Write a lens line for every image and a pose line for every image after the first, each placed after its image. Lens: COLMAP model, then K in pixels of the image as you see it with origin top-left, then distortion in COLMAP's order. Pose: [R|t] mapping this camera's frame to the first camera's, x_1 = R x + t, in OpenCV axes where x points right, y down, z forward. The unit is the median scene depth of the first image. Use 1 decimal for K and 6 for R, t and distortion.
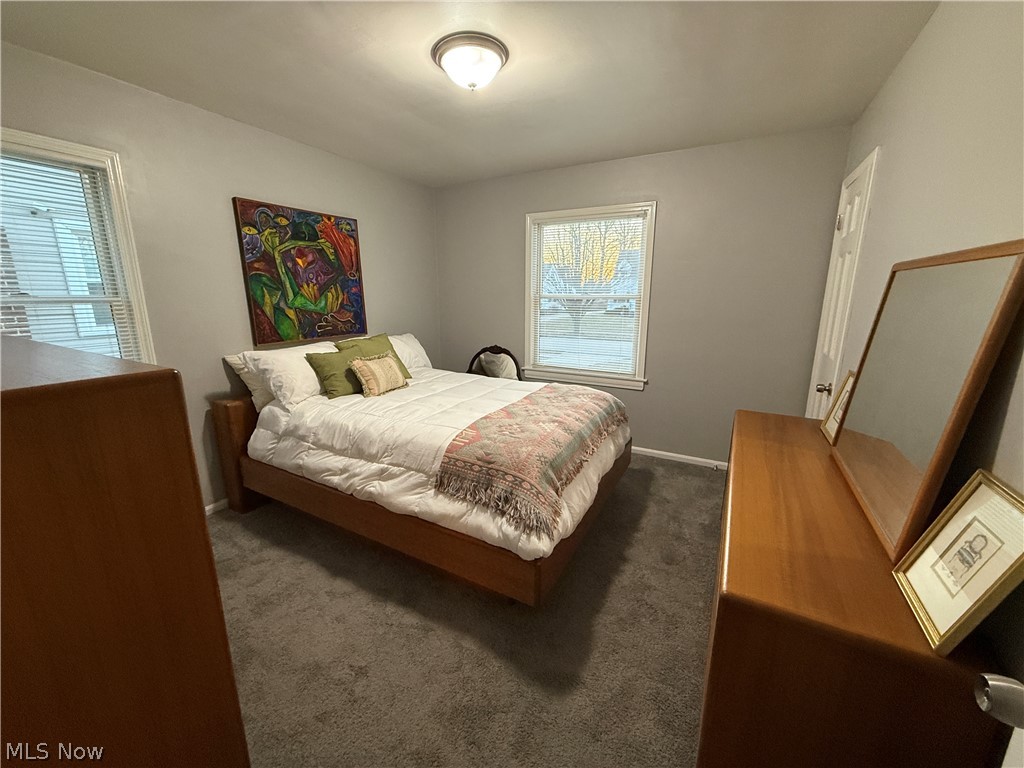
lens RADIAL K [[406.7, 0, 515.6], [0, 406.7, 383.9], [0, 0, 1]] dist [0.000030, -0.000551]
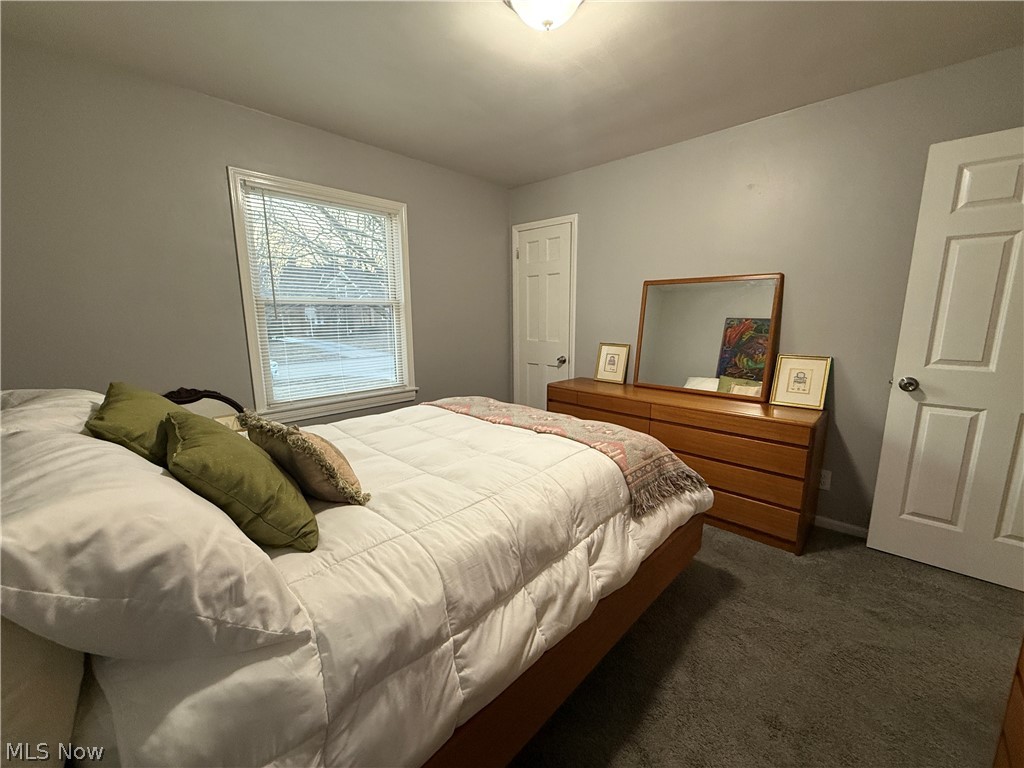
lens RADIAL K [[406.7, 0, 513.9], [0, 406.7, 381.9], [0, 0, 1]] dist [0.000030, -0.000551]
pose [[0.260879, -0.165906, 0.951008, -0.885828], [0.216681, 0.970049, 0.109788, -0.133519], [-0.940740, 0.177424, 0.289015, 0.841423]]
